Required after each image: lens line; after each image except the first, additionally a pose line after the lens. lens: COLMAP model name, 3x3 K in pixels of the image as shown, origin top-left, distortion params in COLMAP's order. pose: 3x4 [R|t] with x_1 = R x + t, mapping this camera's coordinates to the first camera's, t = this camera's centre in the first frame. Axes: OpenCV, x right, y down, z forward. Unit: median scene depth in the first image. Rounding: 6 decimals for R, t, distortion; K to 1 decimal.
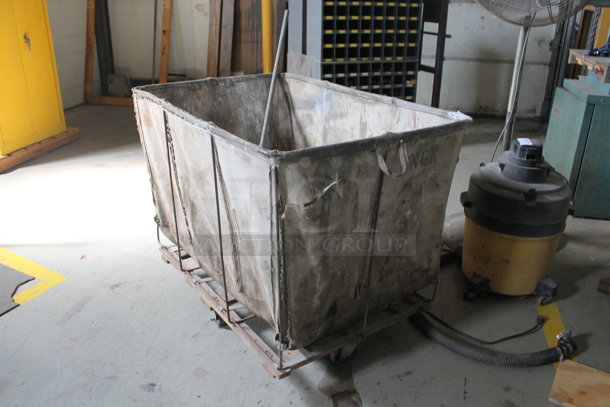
lens RADIAL K [[524.6, 0, 304.9], [0, 524.6, 203.9], [0, 0, 1]] dist [-0.132381, 0.085591]
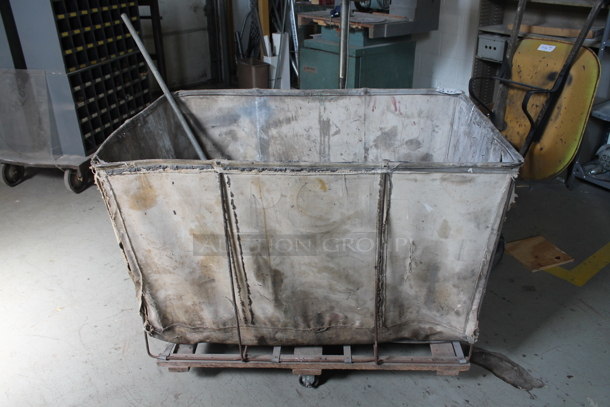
lens RADIAL K [[524.6, 0, 305.4], [0, 524.6, 203.8], [0, 0, 1]] dist [-0.132381, 0.085591]
pose [[0.640723, -0.369544, 0.672987, -0.552748], [0.327393, 0.924362, 0.195880, -0.191823], [-0.694470, 0.094826, 0.713246, 0.311456]]
